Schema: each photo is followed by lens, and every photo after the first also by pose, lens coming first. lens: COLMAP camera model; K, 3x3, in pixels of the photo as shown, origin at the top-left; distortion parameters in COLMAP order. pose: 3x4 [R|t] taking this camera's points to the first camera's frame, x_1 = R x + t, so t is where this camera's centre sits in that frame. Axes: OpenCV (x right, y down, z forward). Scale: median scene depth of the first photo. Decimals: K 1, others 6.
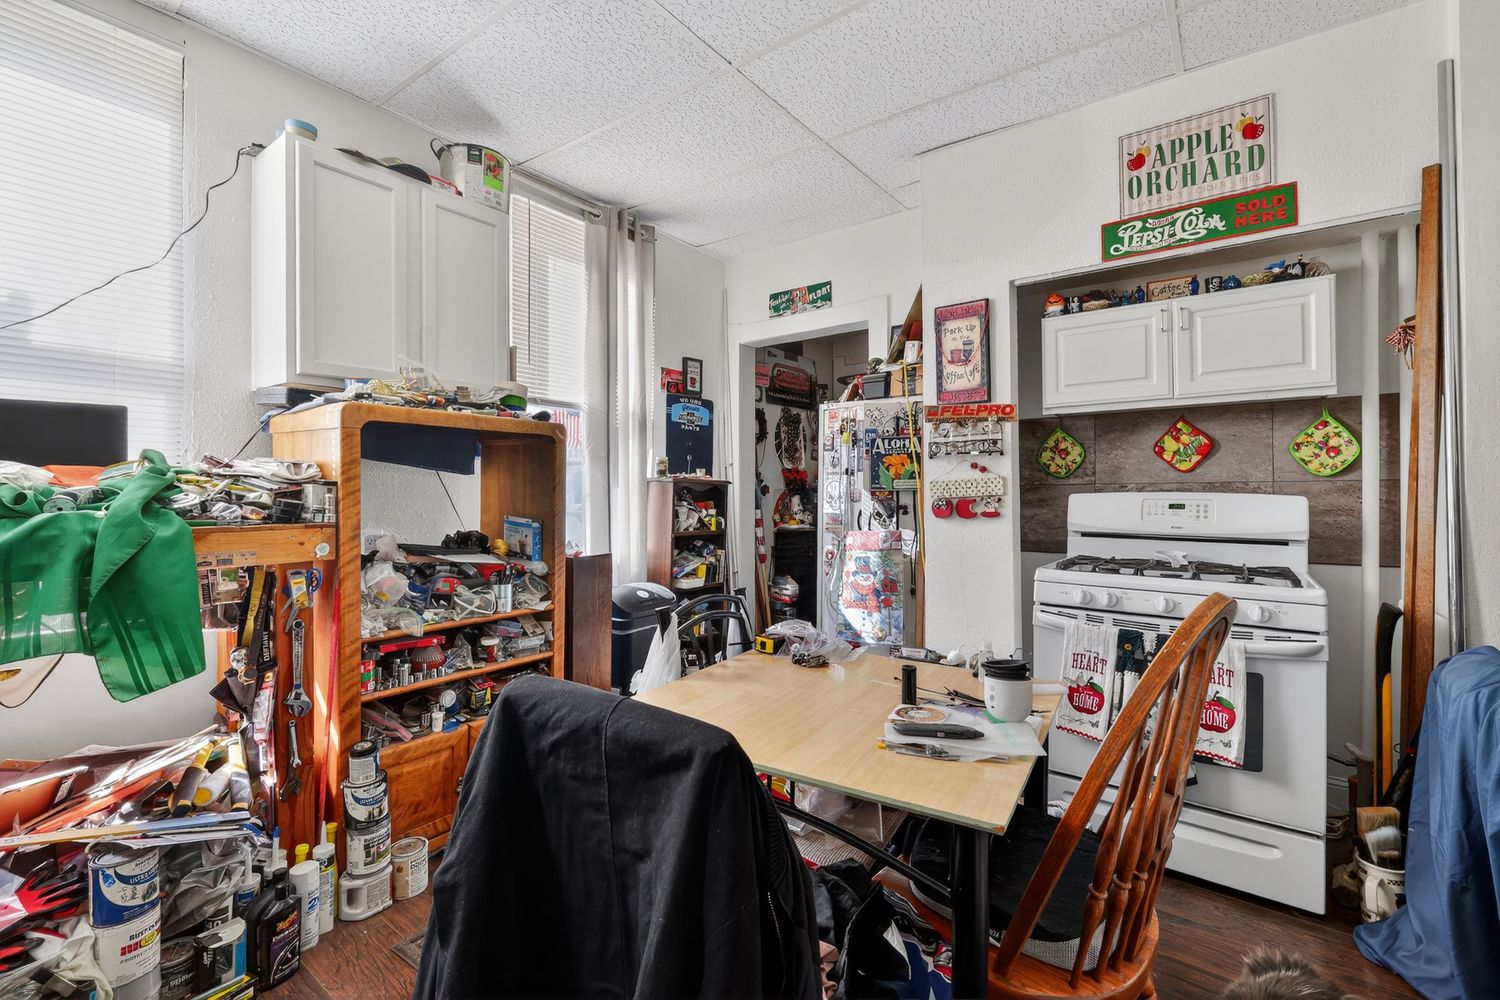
lens RADIAL K [[646.2, 0, 750.7], [0, 646.2, 489.2], [0, 0, 1]] dist [0.000328, -0.000563]
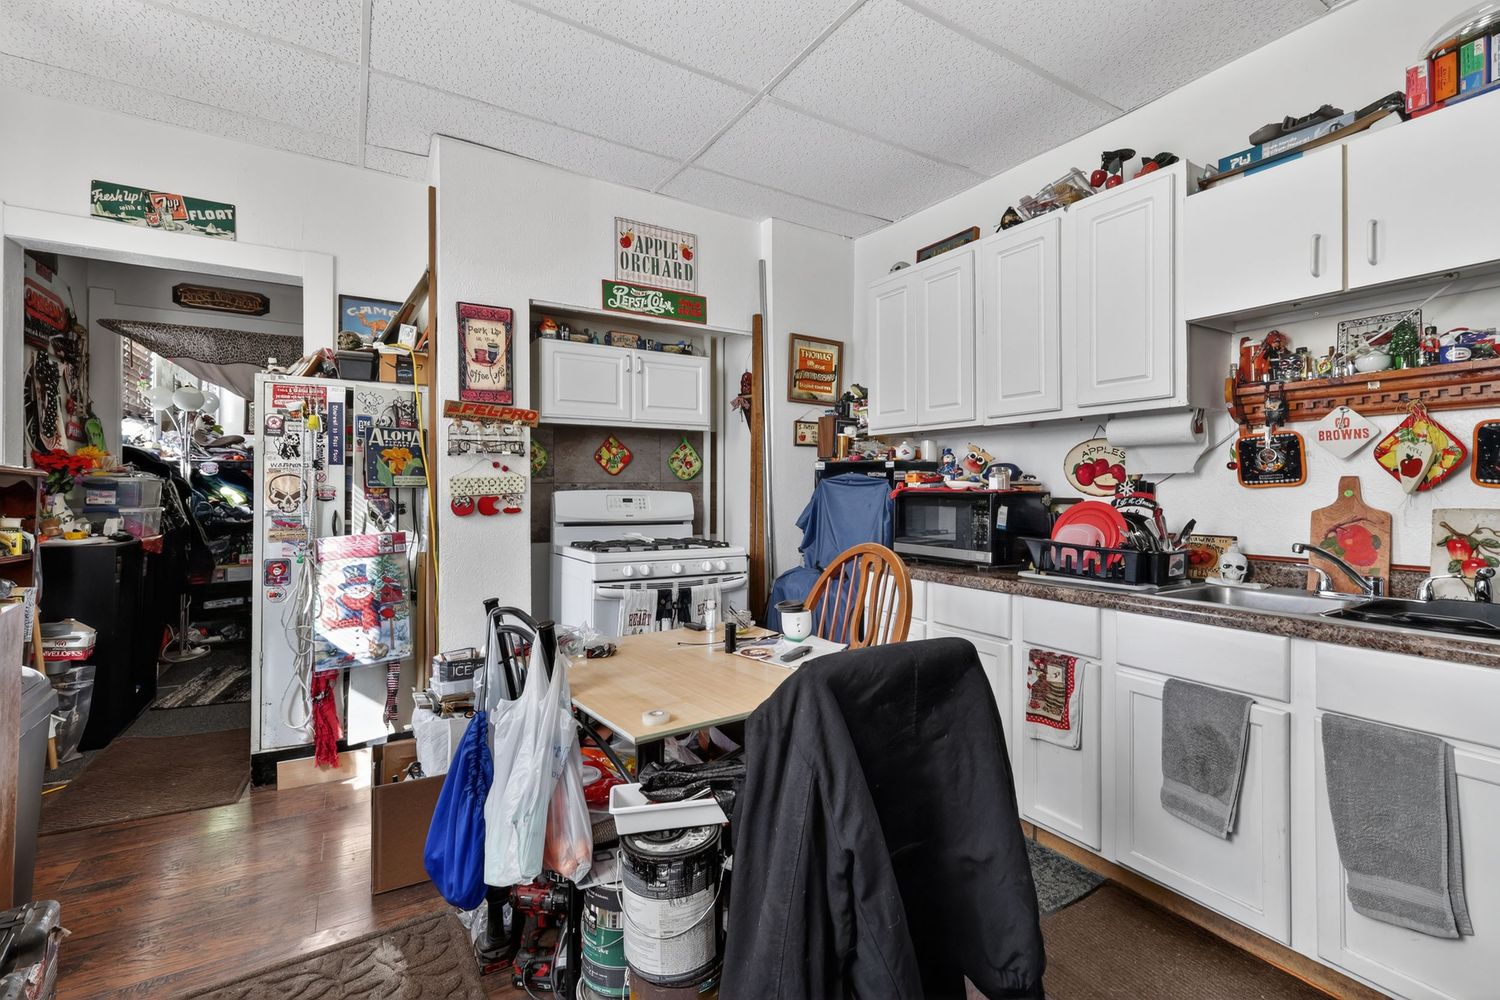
lens RADIAL K [[646.2, 0, 744.4], [0, 646.2, 491.5], [0, 0, 1]] dist [0.000328, -0.000563]
pose [[0.378174, -0.001996, 0.925732, -0.473592], [-0.008298, 0.999950, 0.005546, -0.001846], [-0.925697, -0.009779, 0.378139, 0.232373]]
